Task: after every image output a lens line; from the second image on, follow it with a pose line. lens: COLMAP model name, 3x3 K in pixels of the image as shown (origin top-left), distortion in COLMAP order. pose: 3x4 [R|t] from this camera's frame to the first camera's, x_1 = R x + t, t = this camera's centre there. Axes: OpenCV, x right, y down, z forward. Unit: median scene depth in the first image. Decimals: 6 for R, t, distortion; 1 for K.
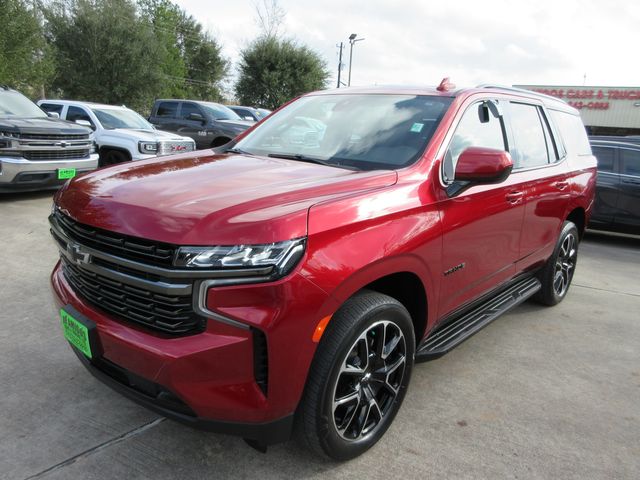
lens RADIAL K [[483.2, 0, 320.1], [0, 483.2, 237.3], [0, 0, 1]] dist [0.009248, -0.004501]
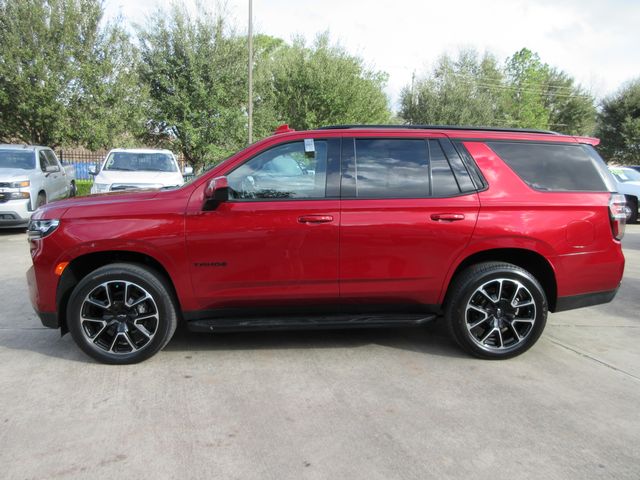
lens RADIAL K [[483.2, 0, 319.8], [0, 483.2, 242.1], [0, 0, 1]] dist [0.009248, -0.004501]
pose [[0.719761, 0.065798, -0.691097, 1.036818], [-0.140911, 0.988622, -0.052631, 0.023855], [0.679771, 0.135265, 0.720843, 0.161695]]
